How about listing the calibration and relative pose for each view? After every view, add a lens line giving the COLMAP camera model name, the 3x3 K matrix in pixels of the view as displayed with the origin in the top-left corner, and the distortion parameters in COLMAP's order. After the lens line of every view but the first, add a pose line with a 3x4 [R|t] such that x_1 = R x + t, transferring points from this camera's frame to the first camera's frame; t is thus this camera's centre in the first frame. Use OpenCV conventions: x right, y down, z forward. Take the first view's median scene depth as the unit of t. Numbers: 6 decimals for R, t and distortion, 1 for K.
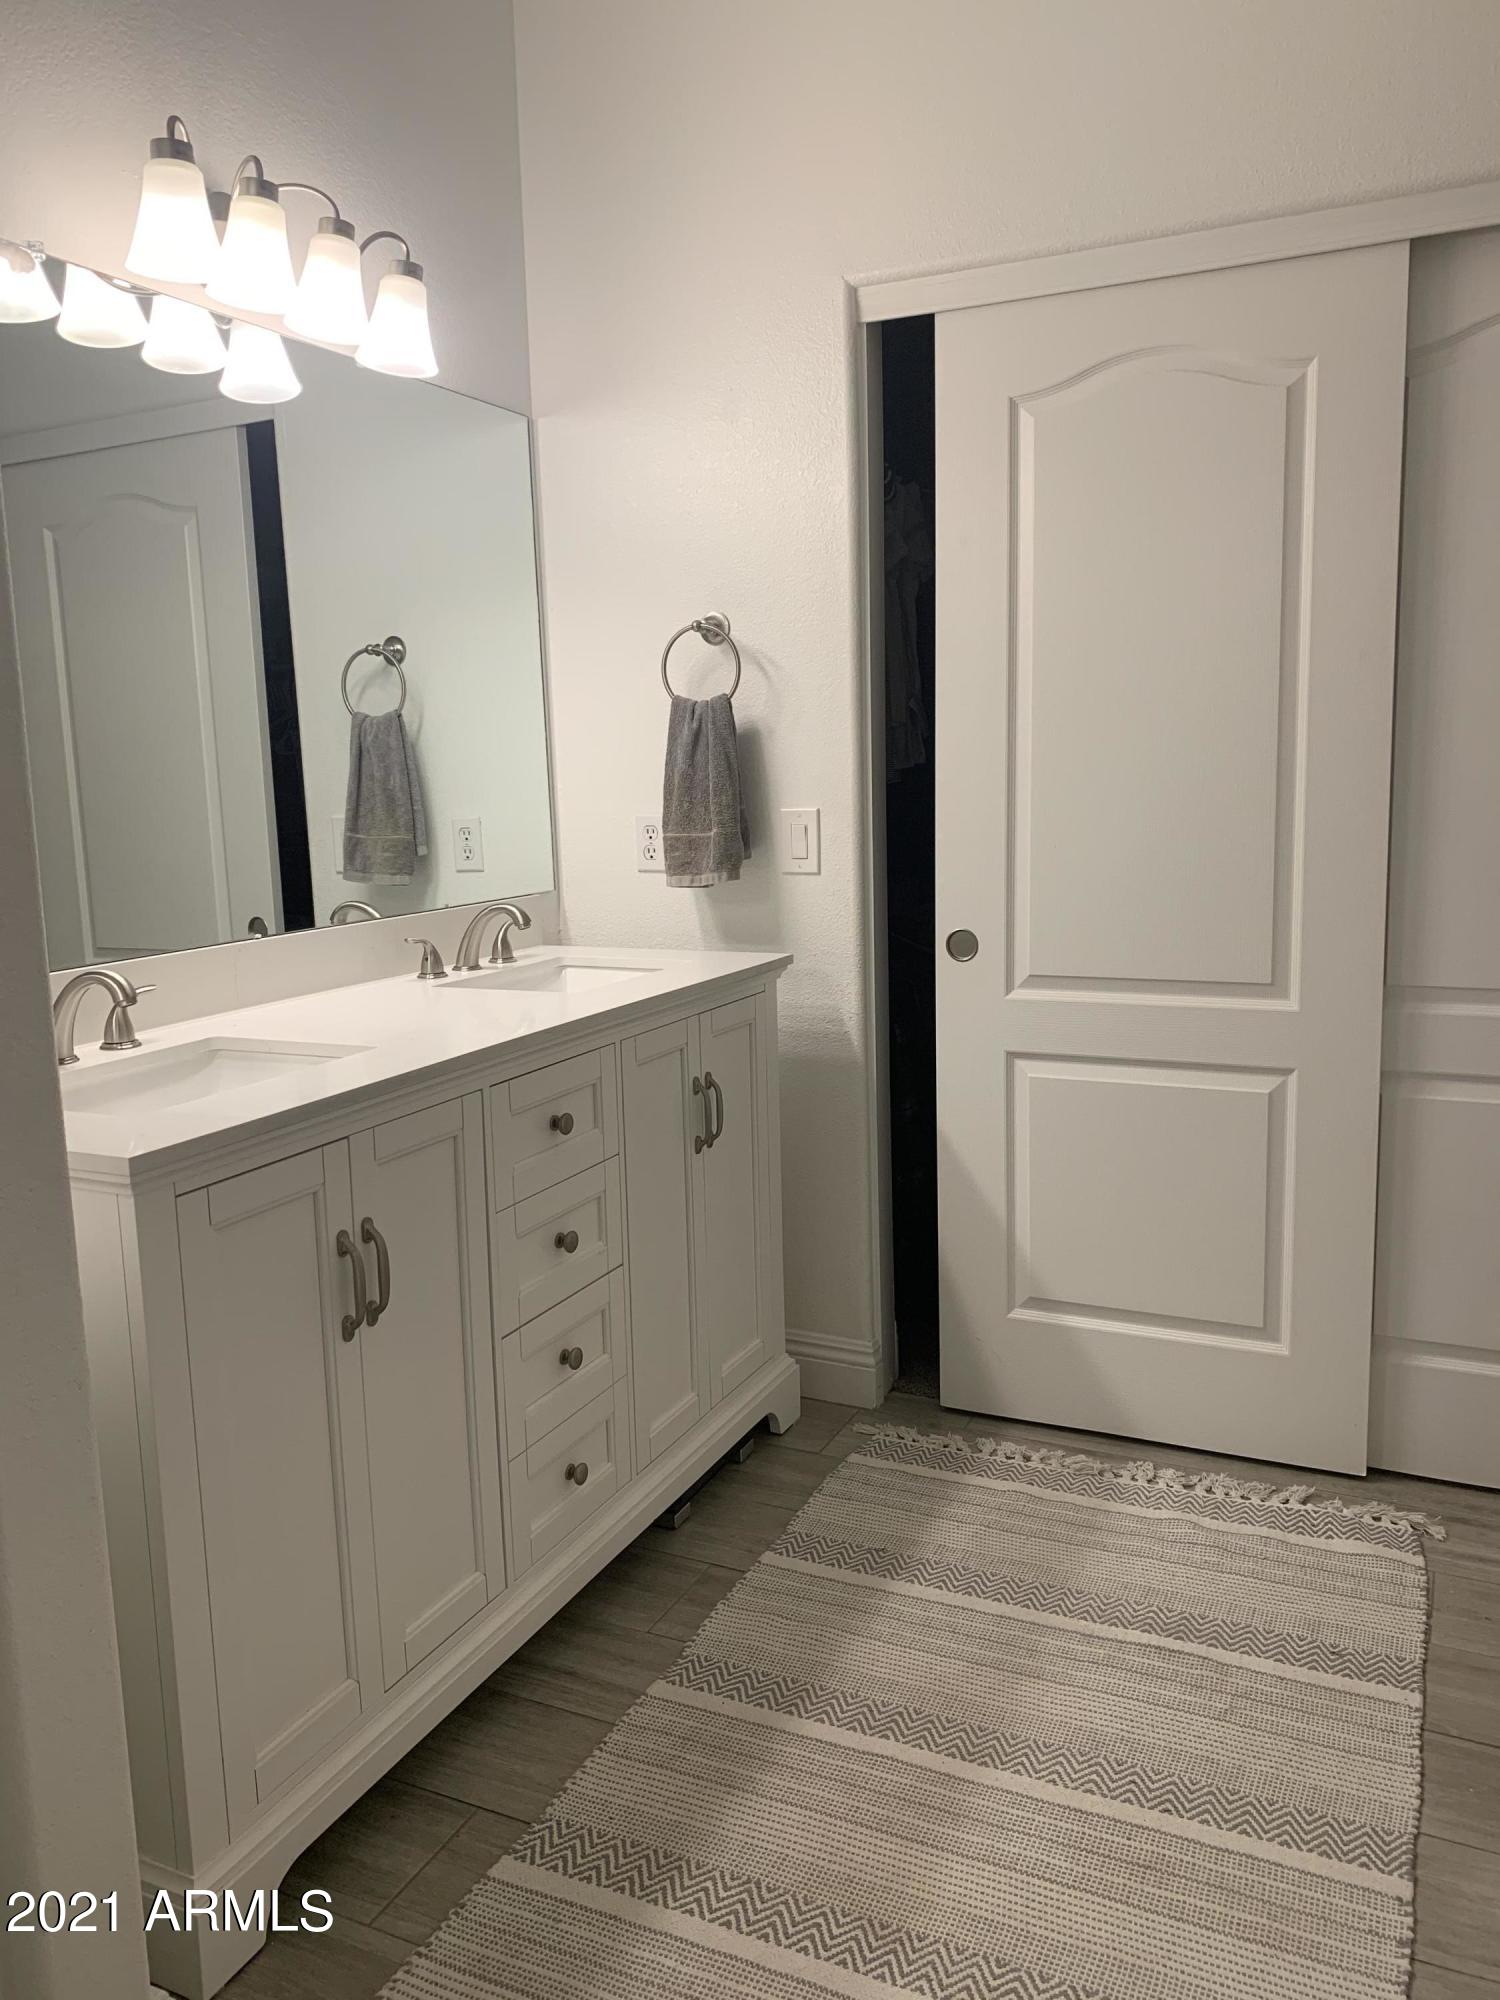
lens RADIAL K [[1502.1, 0, 750.0], [0, 1502.1, 1000.0], [0, 0, 1]] dist [0.014772, -0.007556]
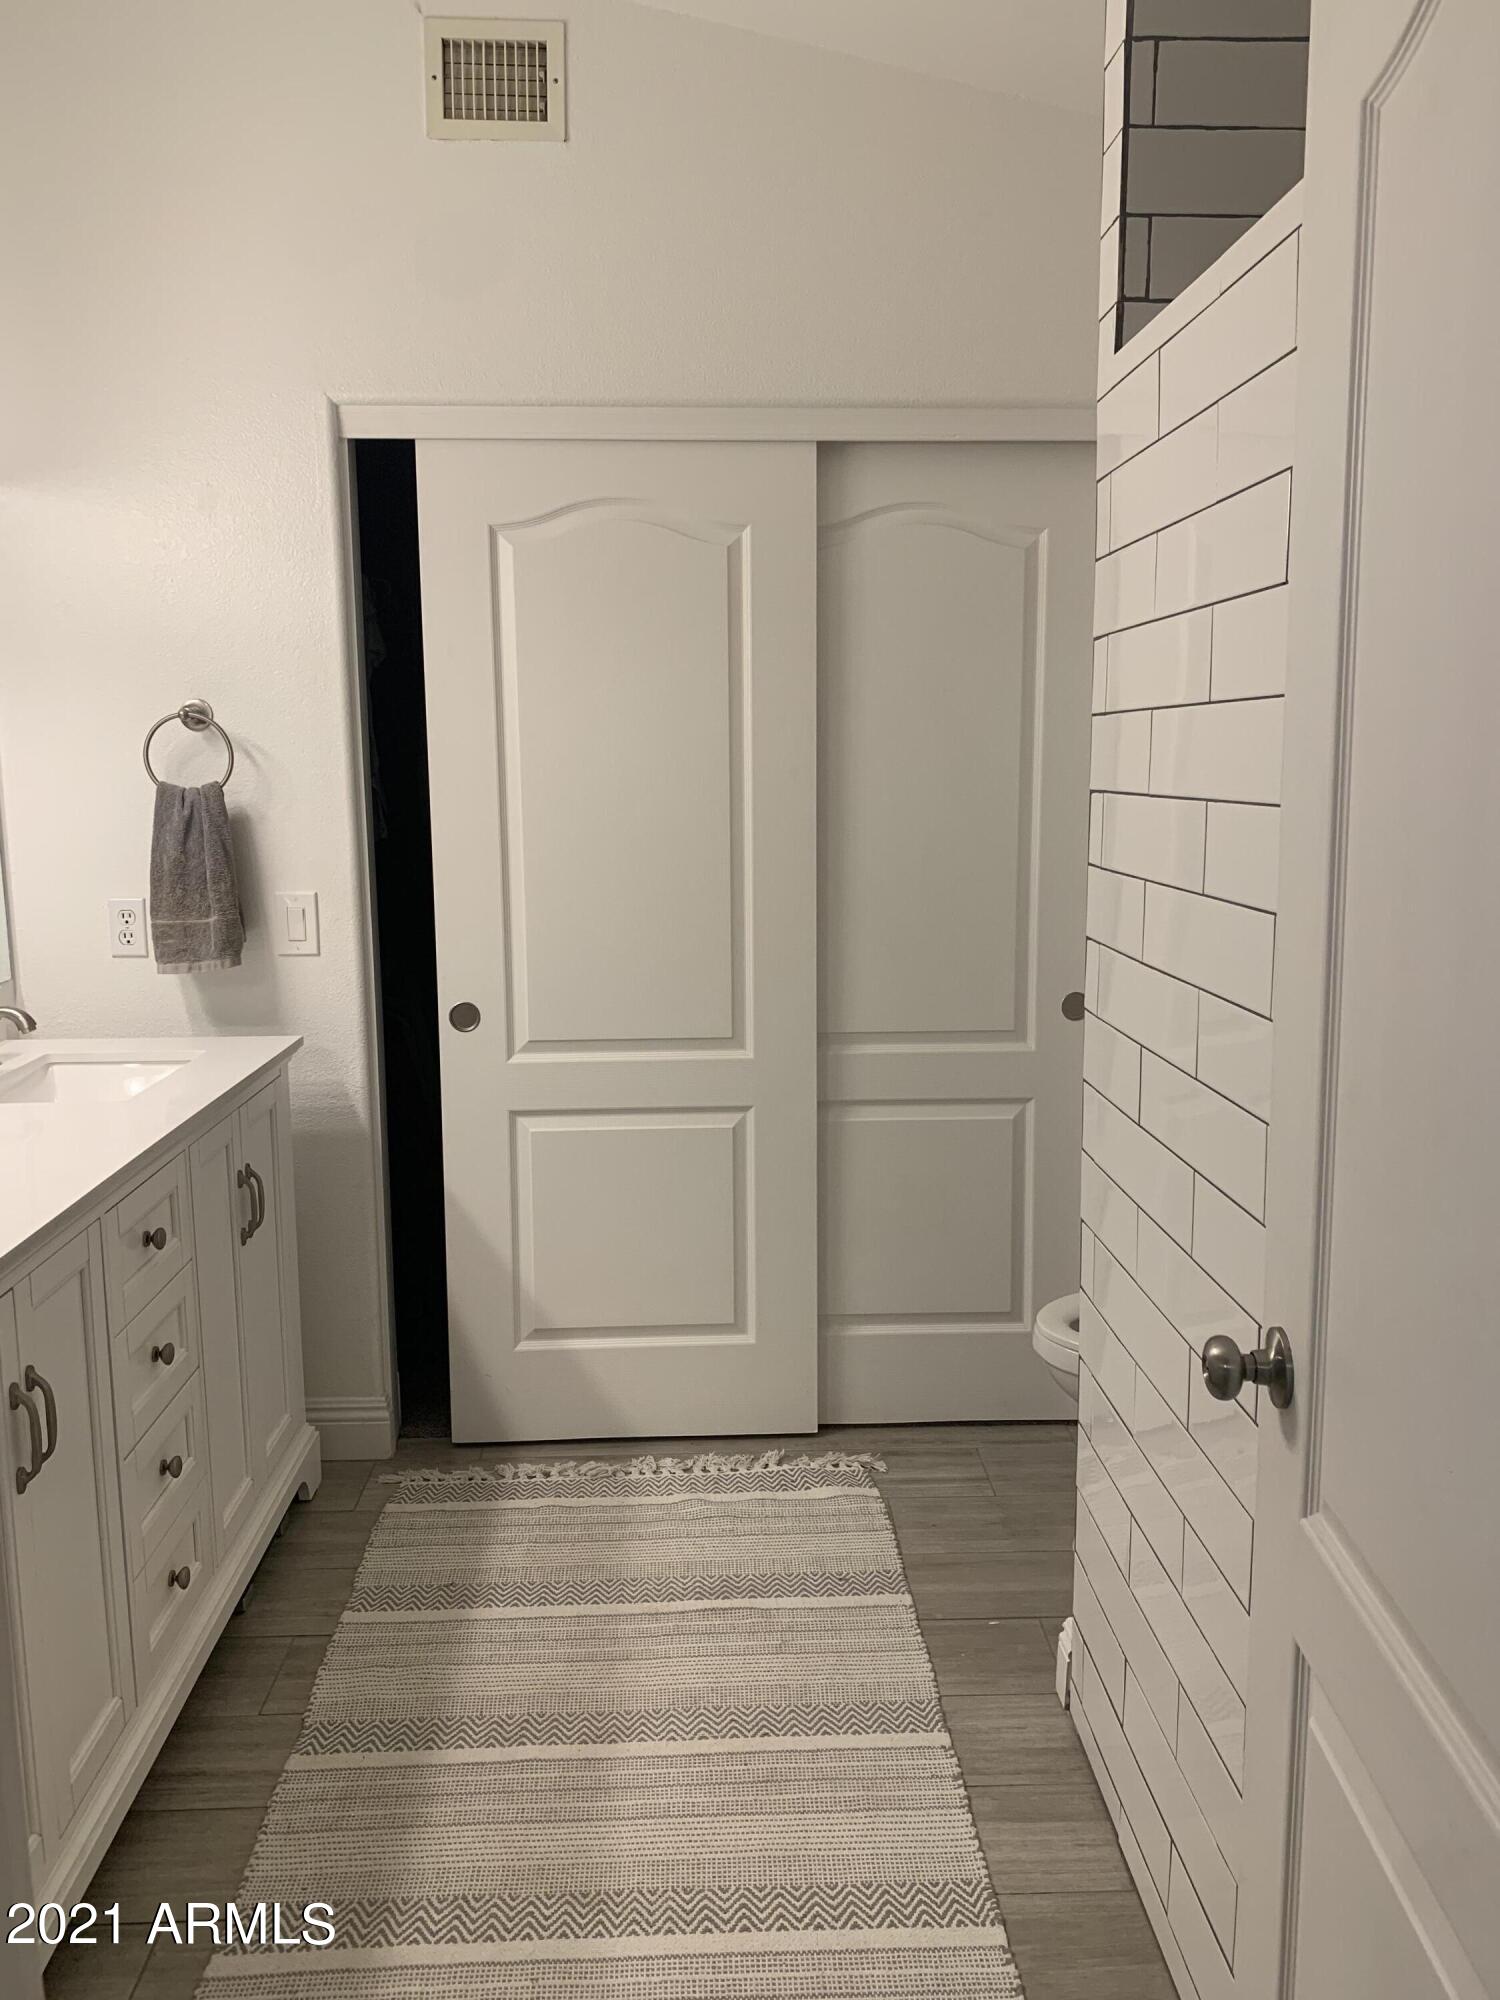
lens RADIAL K [[1502.1, 0, 750.0], [0, 1502.1, 1000.0], [0, 0, 1]] dist [0.014772, -0.007556]
pose [[0.888097, -0.055512, 0.456293, -0.183643], [0.057903, 0.998284, 0.008752, -0.049699], [-0.455995, 0.018648, 0.889787, -0.067670]]
